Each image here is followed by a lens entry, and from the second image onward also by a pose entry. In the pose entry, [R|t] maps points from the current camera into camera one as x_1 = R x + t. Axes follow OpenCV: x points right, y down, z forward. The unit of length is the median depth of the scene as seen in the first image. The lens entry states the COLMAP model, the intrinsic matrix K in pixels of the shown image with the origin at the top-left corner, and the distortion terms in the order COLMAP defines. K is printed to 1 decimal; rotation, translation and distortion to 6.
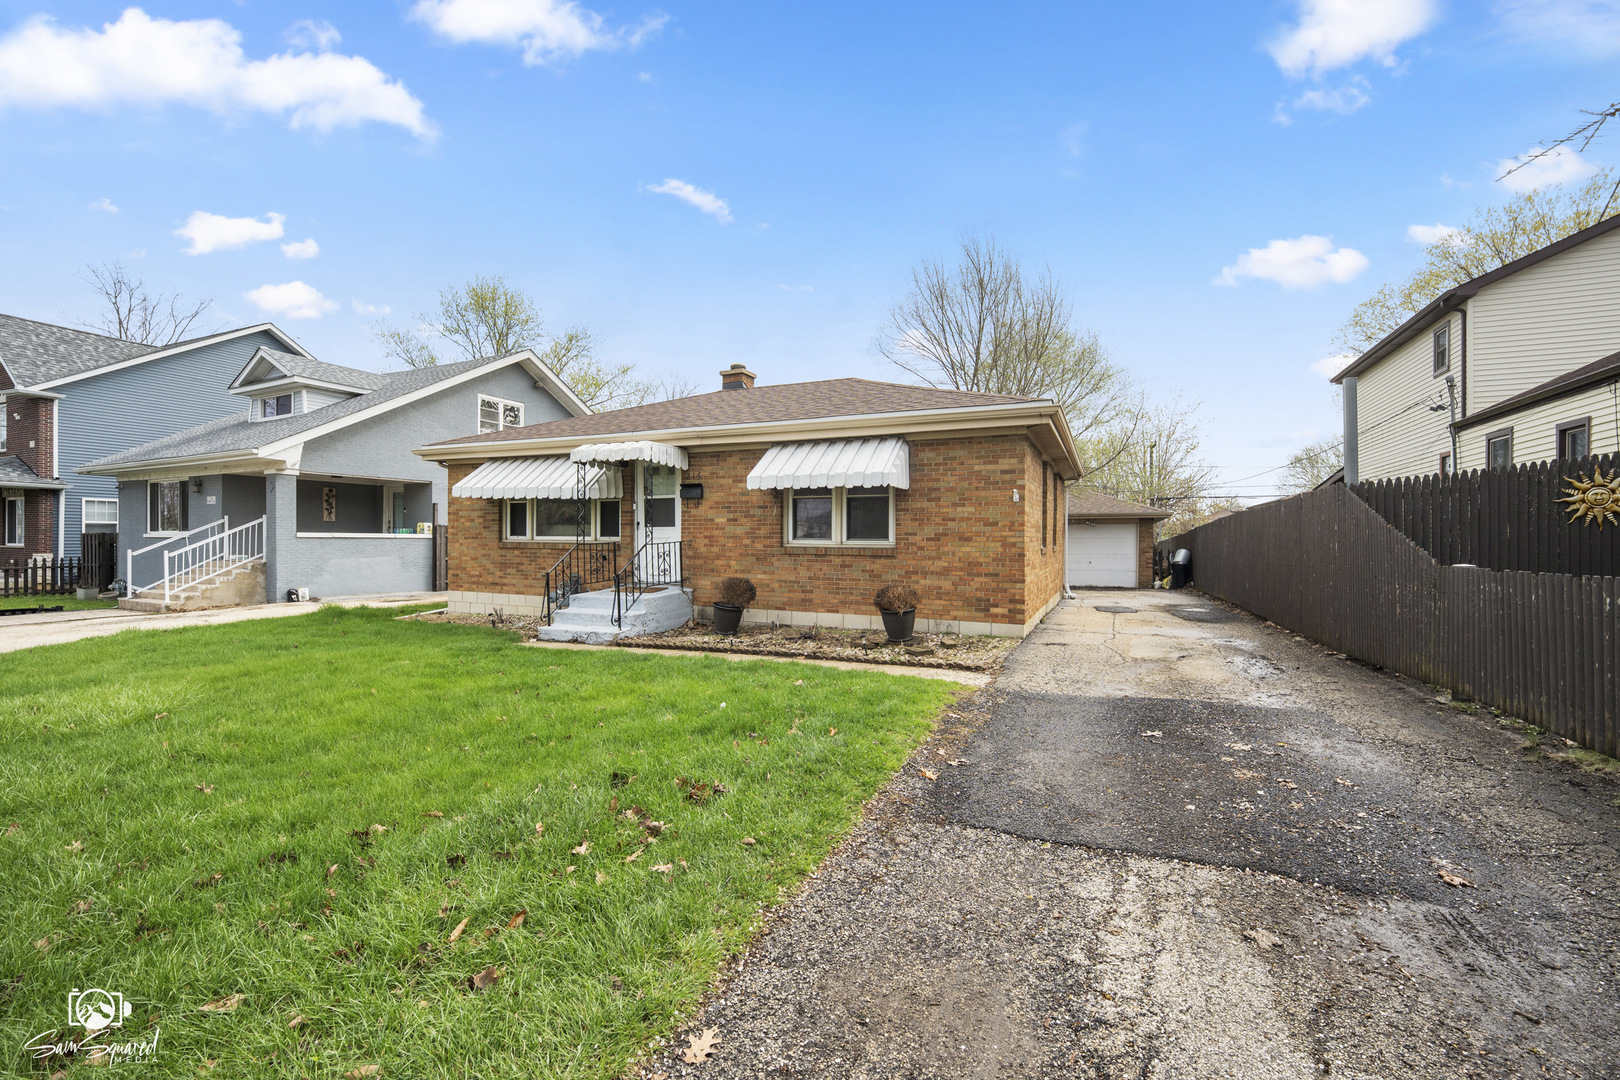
lens RADIAL K [[655.2, 0, 838.2], [0, 655.2, 536.0], [0, 0, 1]] dist [-0.003925, -0.000236]
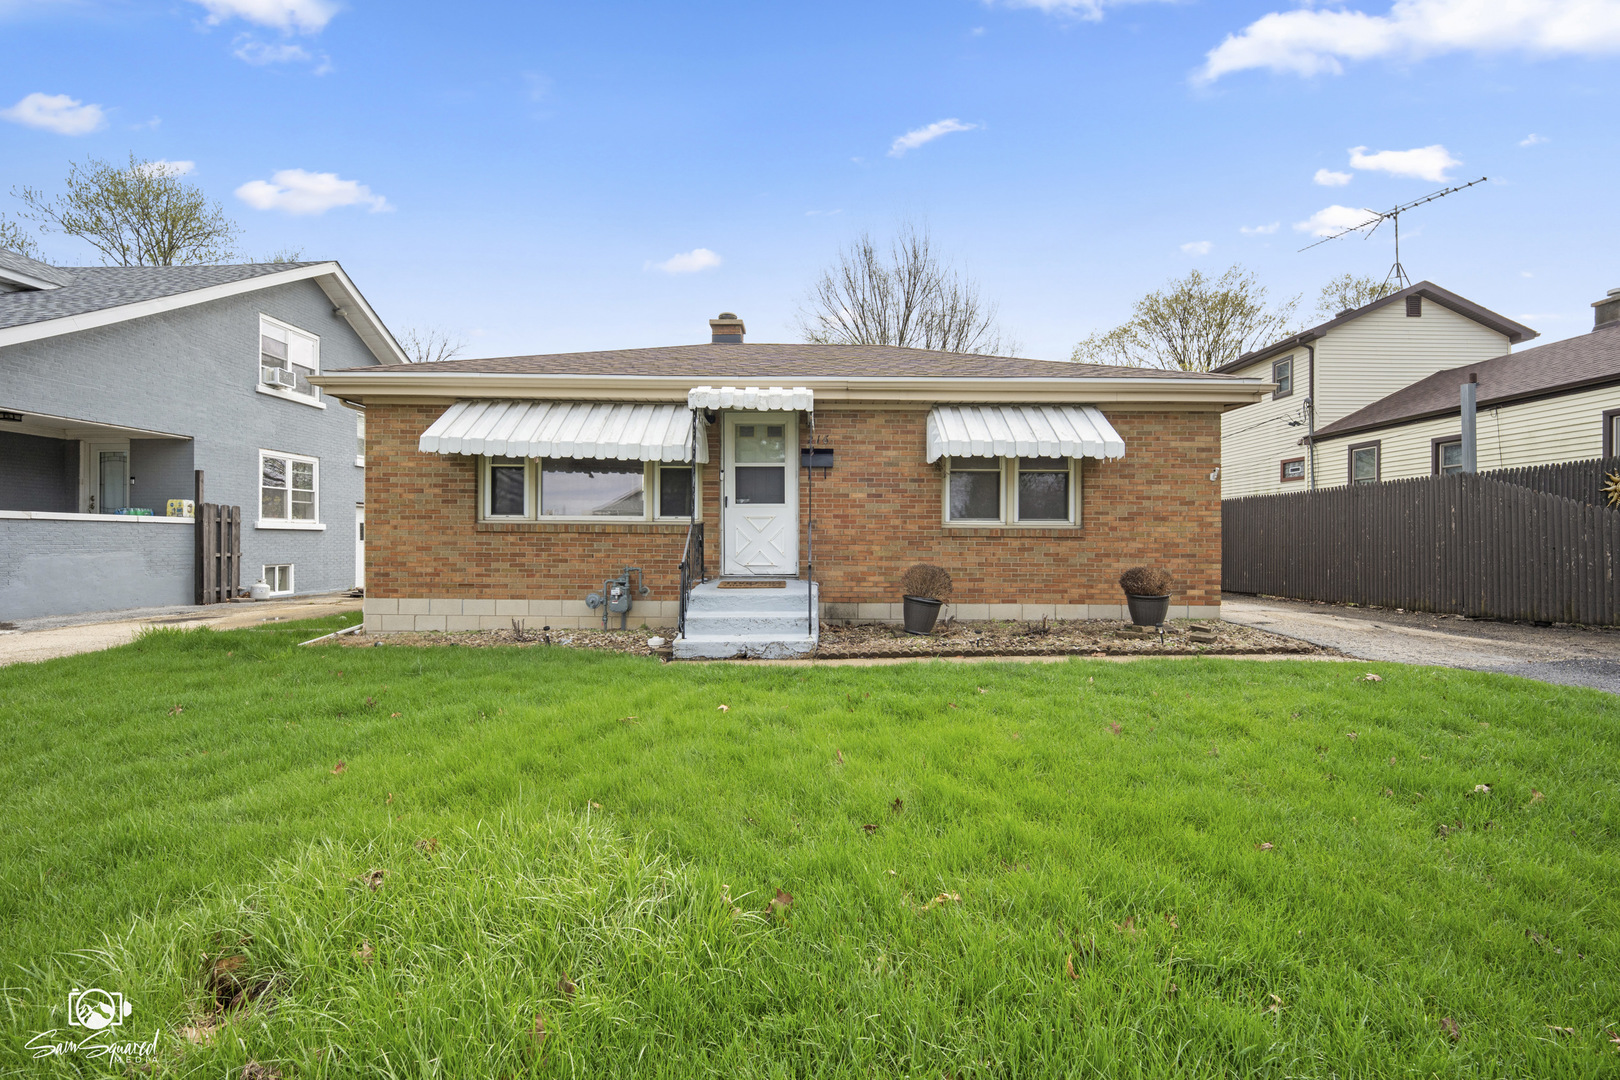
lens RADIAL K [[655.2, 0, 838.2], [0, 655.2, 536.0], [0, 0, 1]] dist [-0.003925, -0.000236]
pose [[0.917833, 0.000119, 0.396968, -0.527489], [-0.001300, 0.999995, 0.002707, 0.023876], [-0.396966, -0.003001, 0.917829, 0.272158]]
